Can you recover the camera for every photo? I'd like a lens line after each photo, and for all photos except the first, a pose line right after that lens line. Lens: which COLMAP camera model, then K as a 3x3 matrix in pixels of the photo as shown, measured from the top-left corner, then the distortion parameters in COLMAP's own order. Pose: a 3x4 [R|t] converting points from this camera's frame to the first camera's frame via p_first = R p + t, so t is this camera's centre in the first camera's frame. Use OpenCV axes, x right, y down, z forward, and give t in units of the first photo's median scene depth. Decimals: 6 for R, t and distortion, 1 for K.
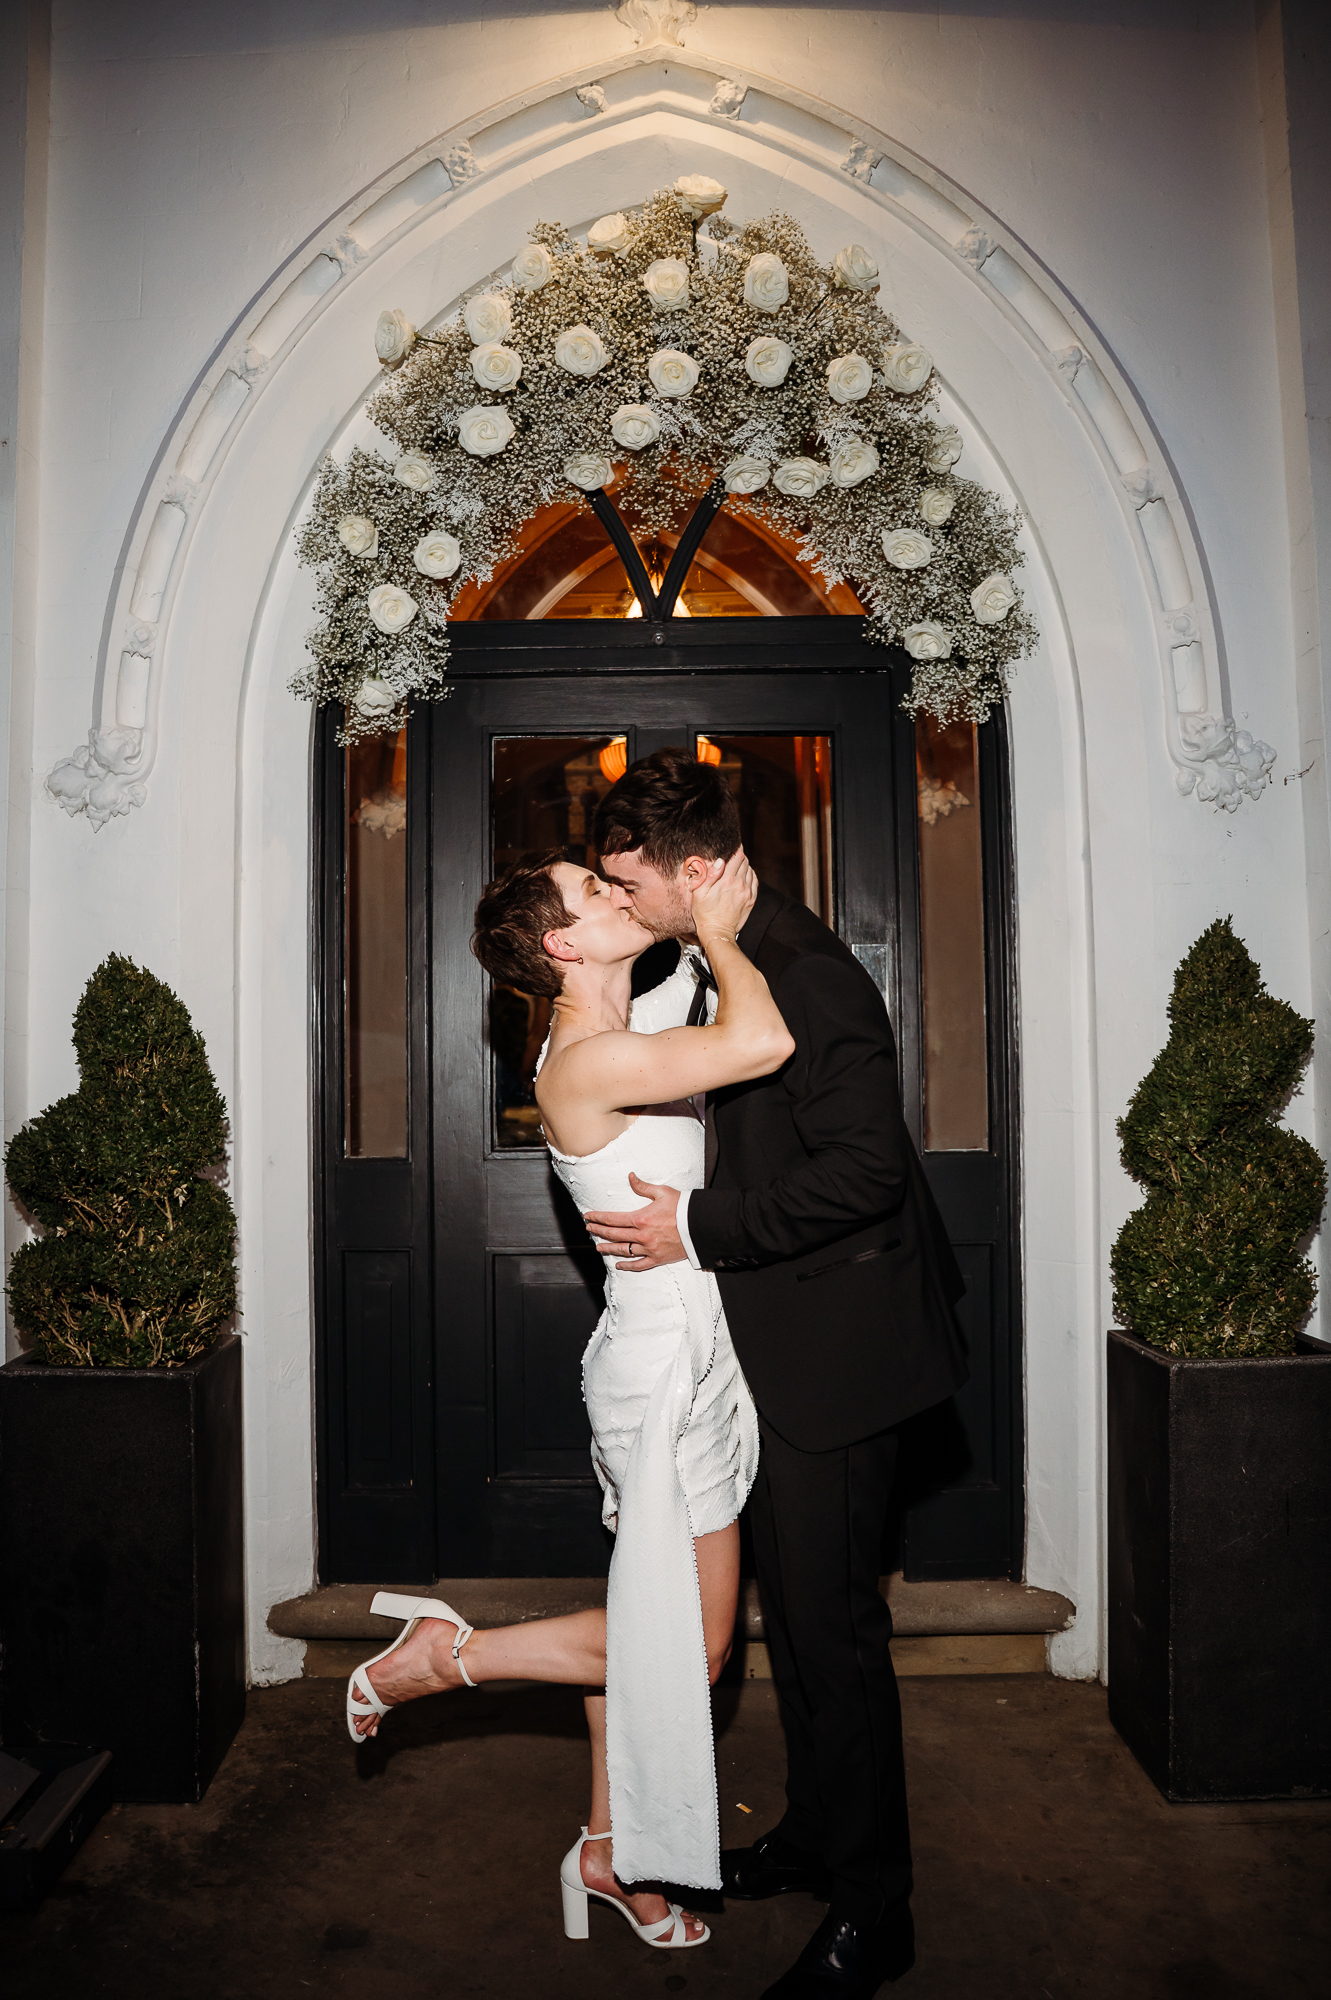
lens RADIAL K [[2008.8, 0, 665.5], [0, 2008.8, 1000.0], [0, 0, 1]] dist [-0.272914, 0.000532]
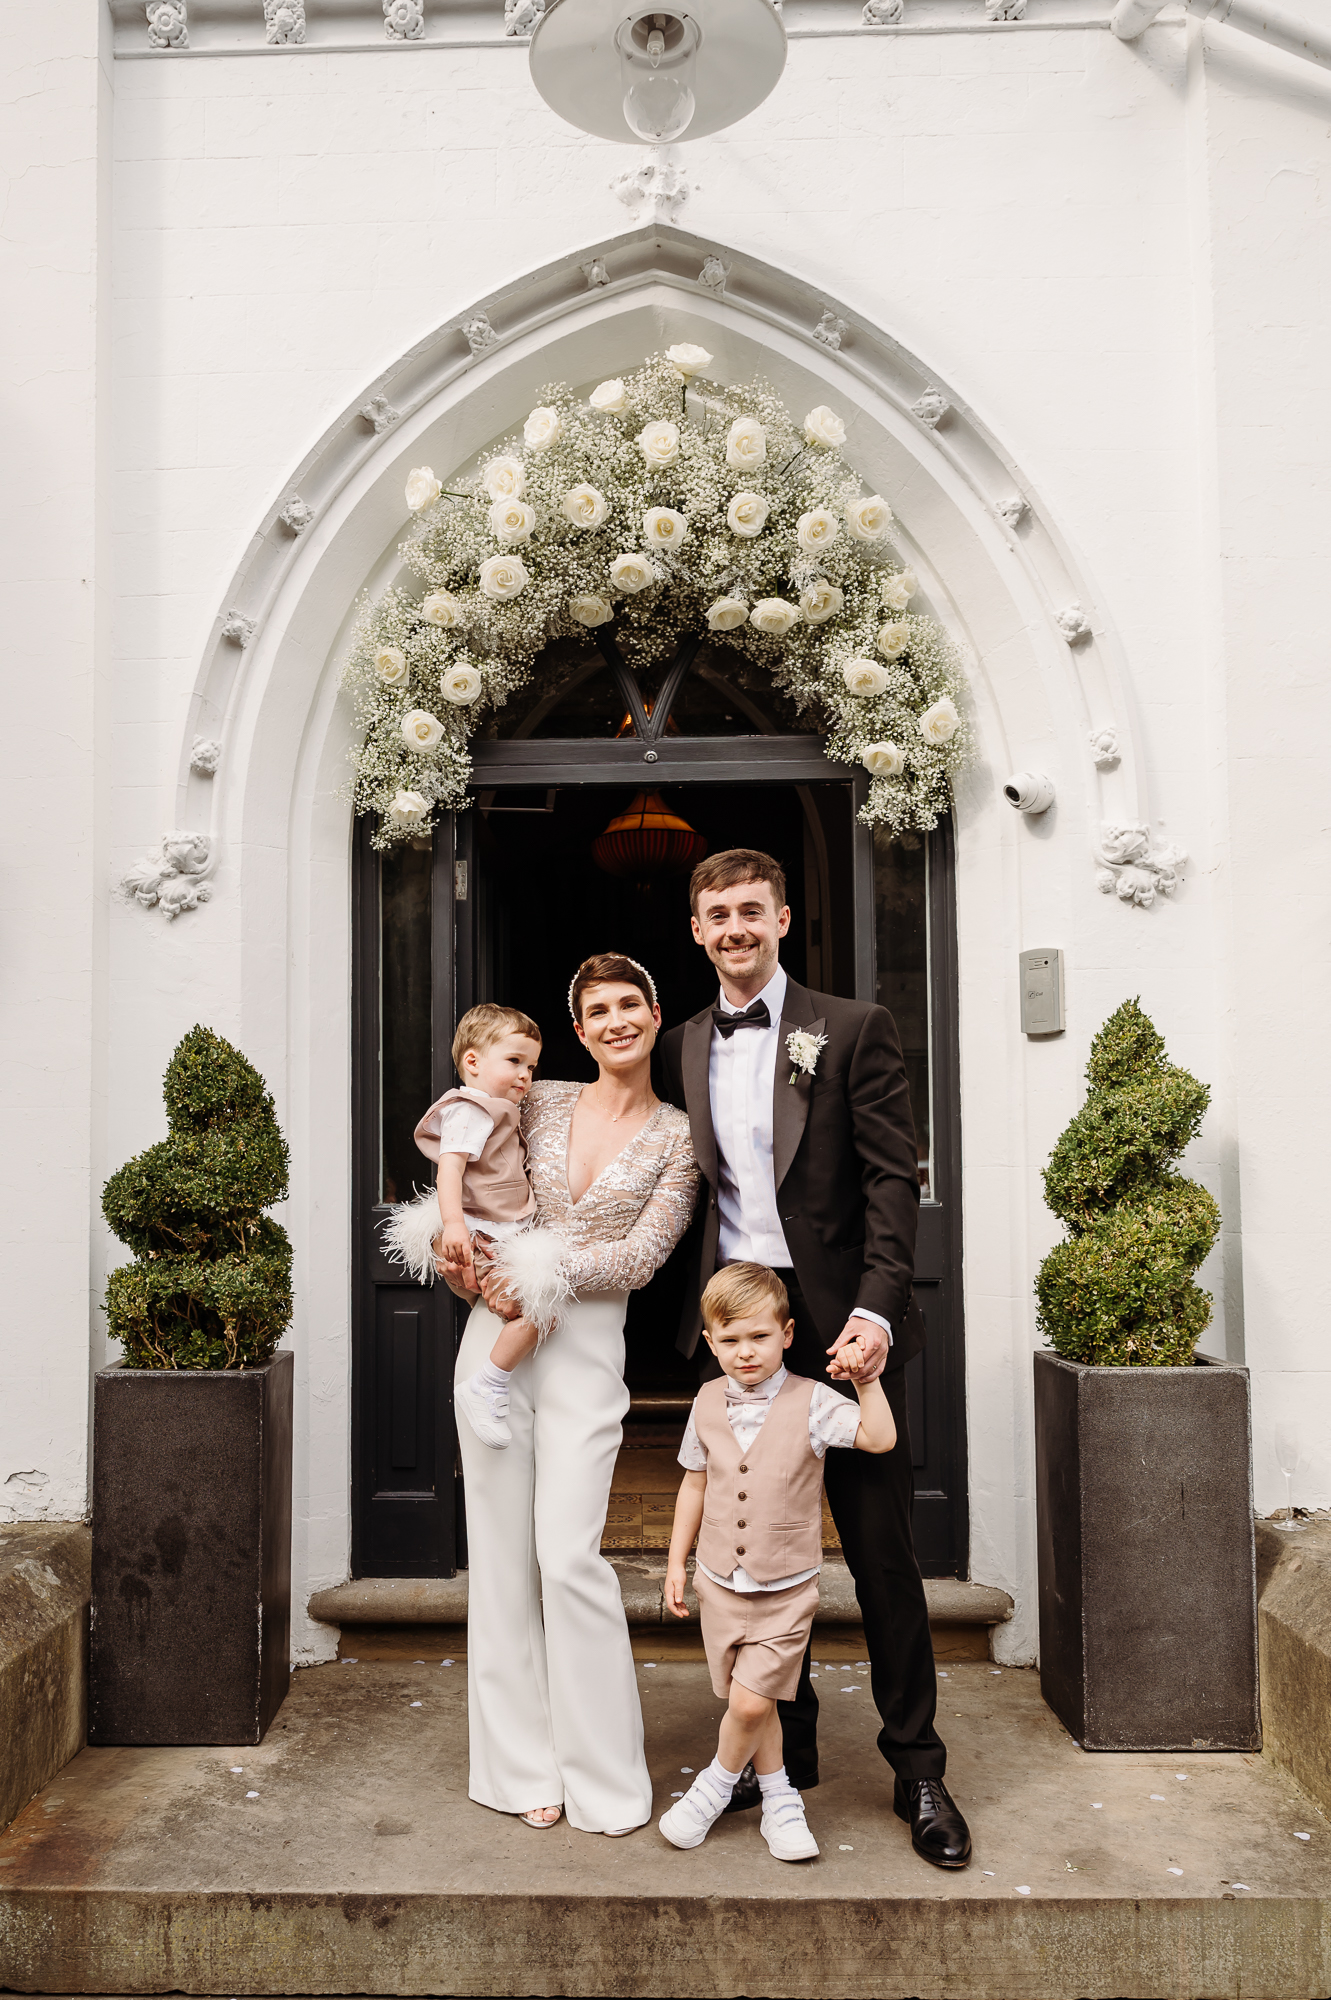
lens RADIAL K [[2008.8, 0, 665.5], [0, 2008.8, 1000.0], [0, 0, 1]] dist [-0.272914, 0.000532]
pose [[0.999981, 0.002922, 0.005373, -0.000883], [-0.002703, 0.999187, -0.040219, 0.006699], [-0.005486, 0.040204, 0.999176, -0.159807]]
